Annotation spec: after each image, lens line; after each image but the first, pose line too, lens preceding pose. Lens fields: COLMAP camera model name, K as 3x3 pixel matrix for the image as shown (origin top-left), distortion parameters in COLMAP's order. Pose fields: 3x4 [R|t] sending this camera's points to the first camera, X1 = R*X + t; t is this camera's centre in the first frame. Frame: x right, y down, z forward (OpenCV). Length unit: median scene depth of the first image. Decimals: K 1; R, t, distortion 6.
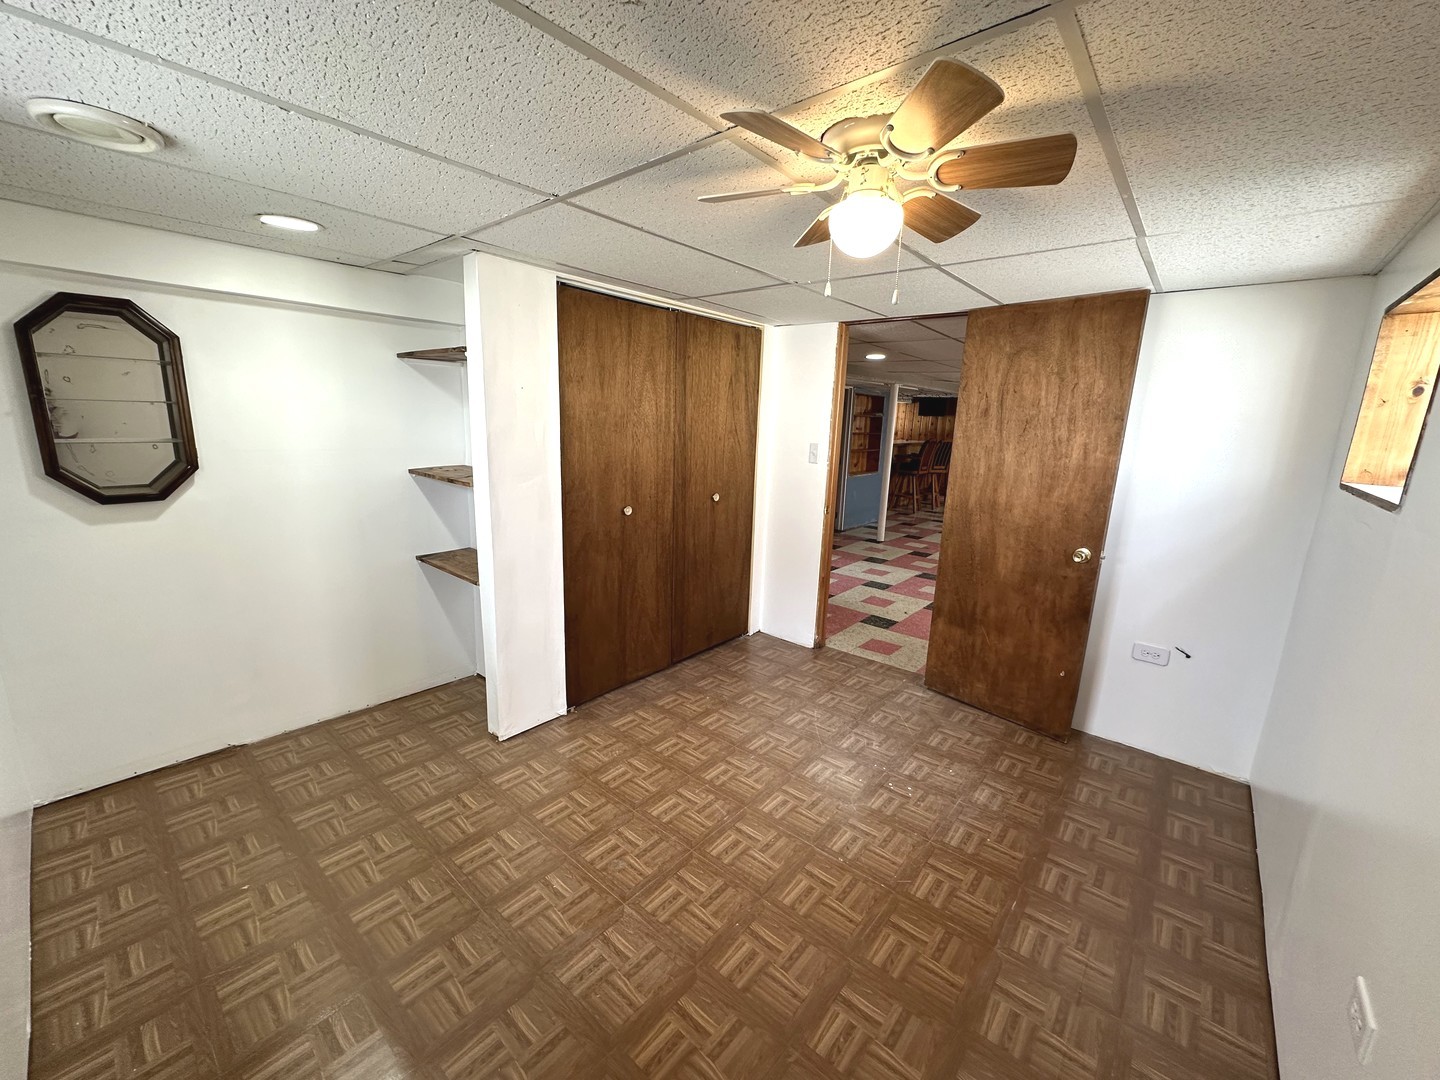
lens RADIAL K [[571.1, 0, 720.0], [0, 571.1, 540.0], [0, 0, 1]] dist [-0.001226, 0.000373]
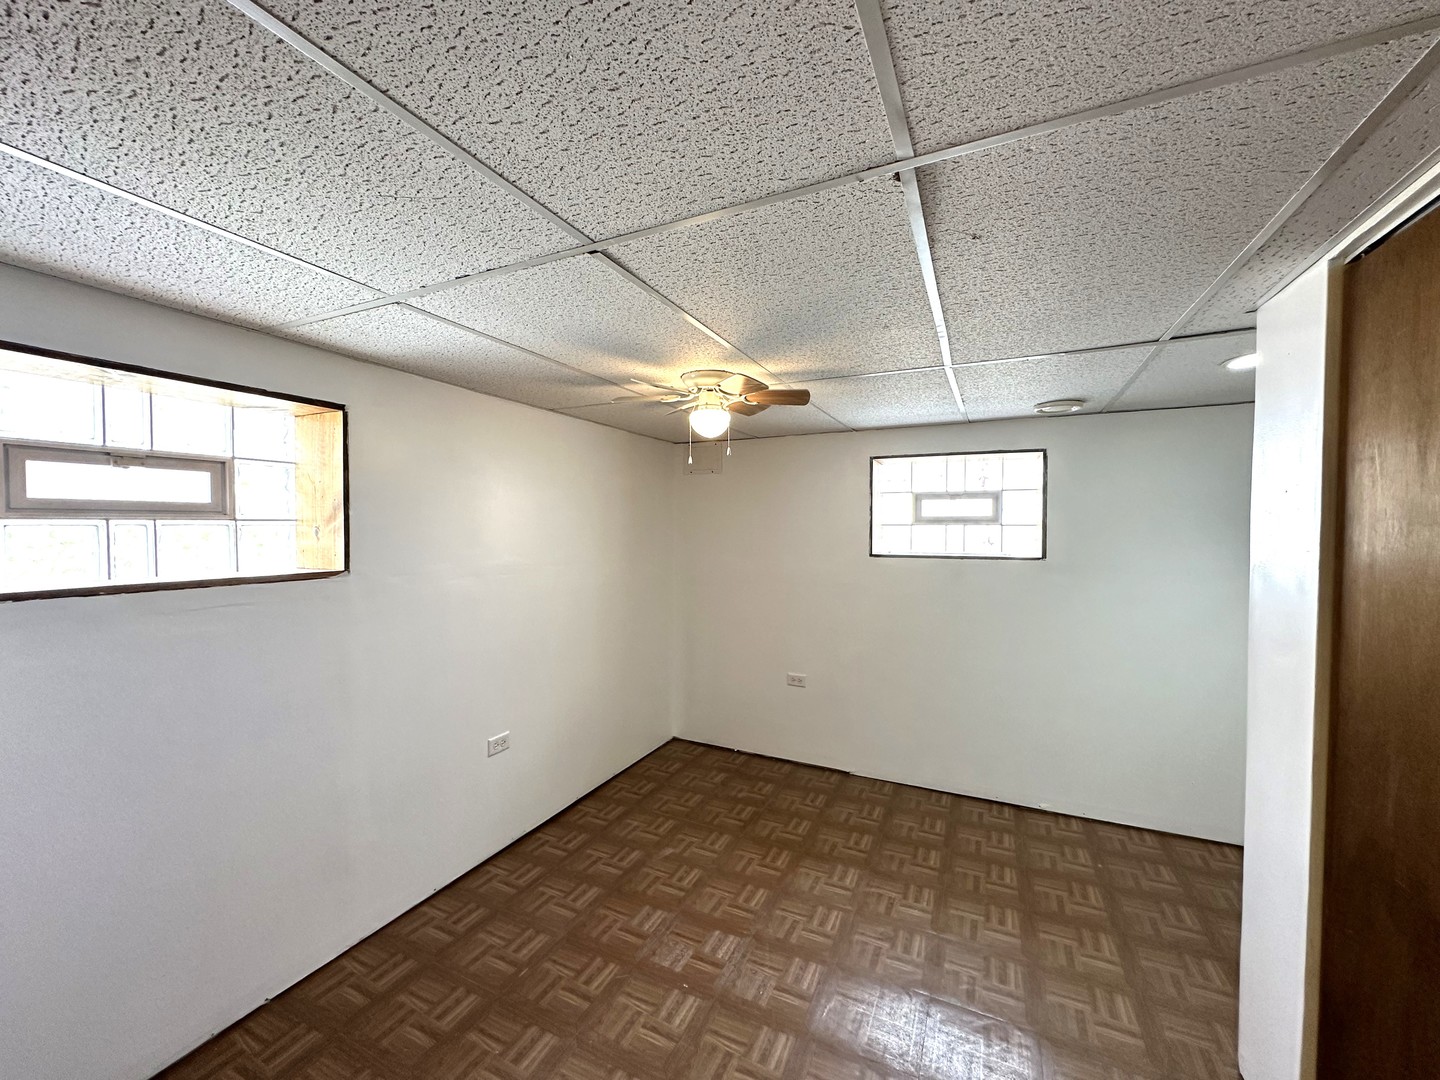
lens RADIAL K [[571.1, 0, 720.0], [0, 571.1, 540.0], [0, 0, 1]] dist [-0.001226, 0.000373]
pose [[-0.964179, -0.028297, -0.263740, 0.428715], [-0.088349, 0.971779, 0.218723, -0.363963], [0.250108, 0.234189, -0.939469, 1.739282]]
